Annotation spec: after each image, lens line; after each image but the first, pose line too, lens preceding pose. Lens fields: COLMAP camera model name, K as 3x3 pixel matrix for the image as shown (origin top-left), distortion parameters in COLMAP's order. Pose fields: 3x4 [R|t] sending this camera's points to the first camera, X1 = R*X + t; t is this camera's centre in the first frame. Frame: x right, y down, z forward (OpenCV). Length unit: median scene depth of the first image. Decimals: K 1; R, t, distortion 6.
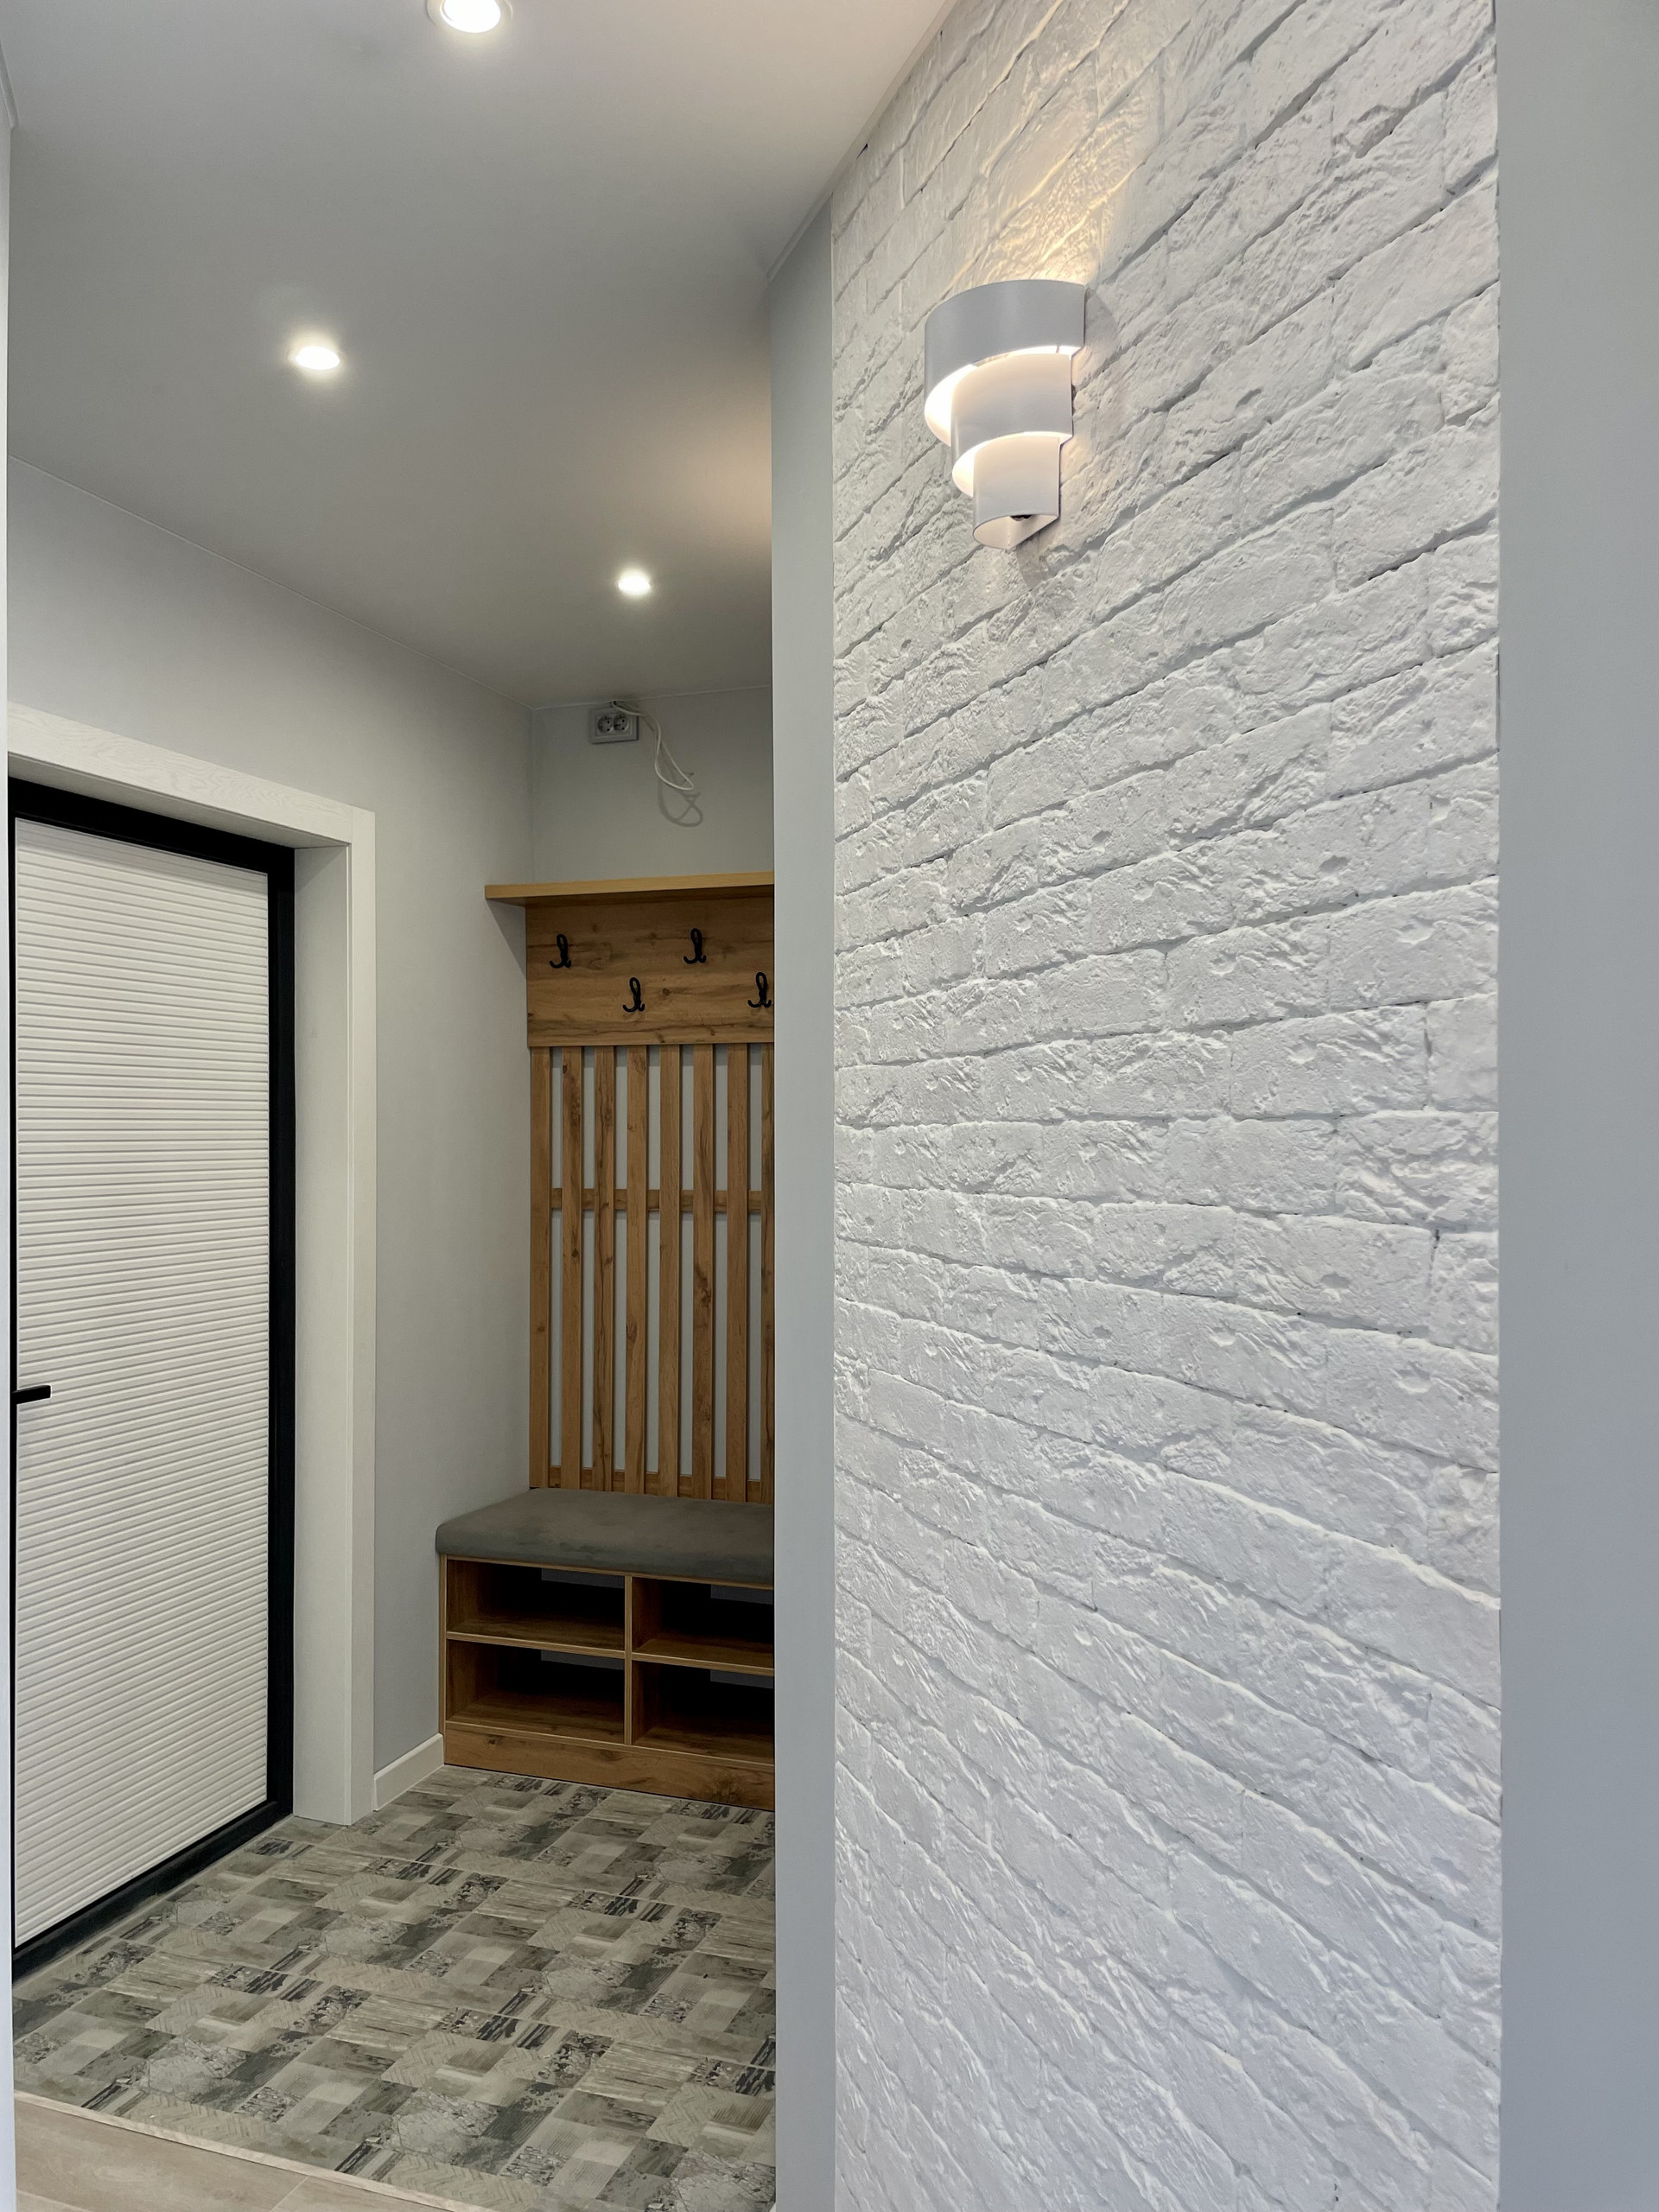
lens RADIAL K [[1670.1, 0, 820.9], [0, 1670.1, 1084.2], [0, 0, 1]] dist [0.082405, -0.113802]
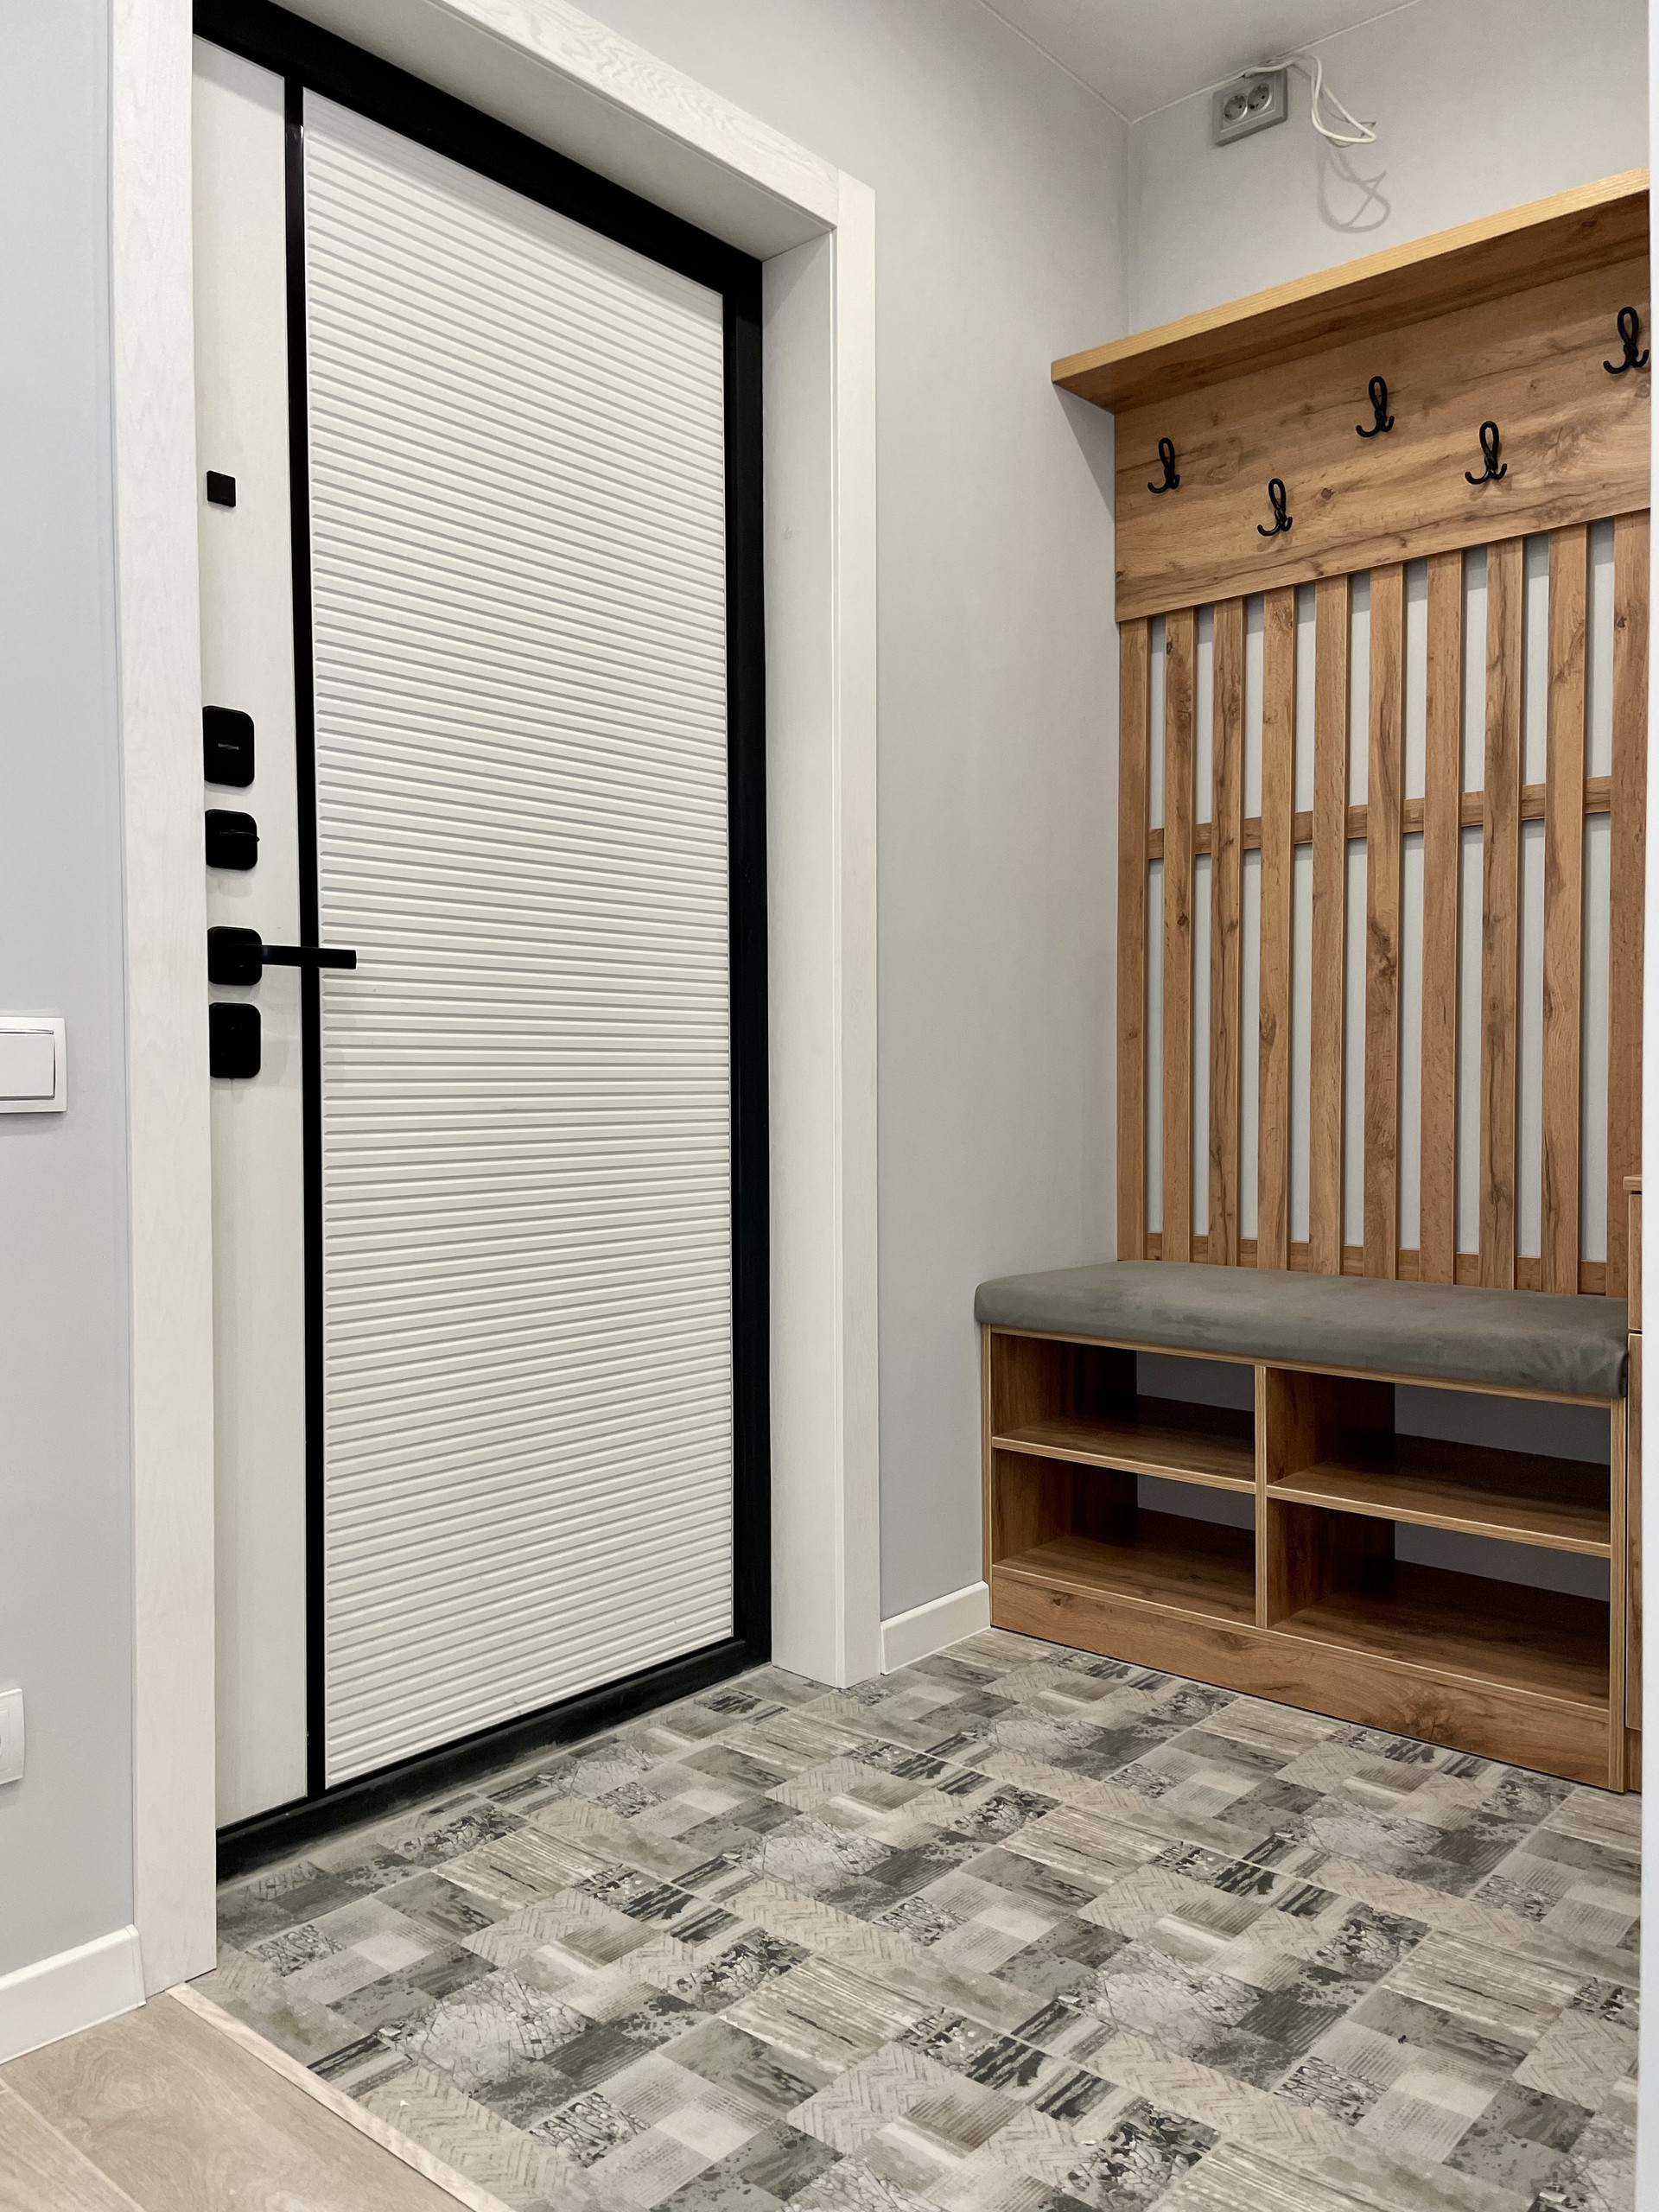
lens RADIAL K [[1670.1, 0, 863.1], [0, 1670.1, 1100.8], [0, 0, 1]] dist [0.082405, -0.113802]
pose [[0.936209, 0.007539, -0.351362, -0.033472], [0.005285, 0.999355, 0.035522, 0.171124], [0.351403, -0.035113, 0.935566, 0.364013]]
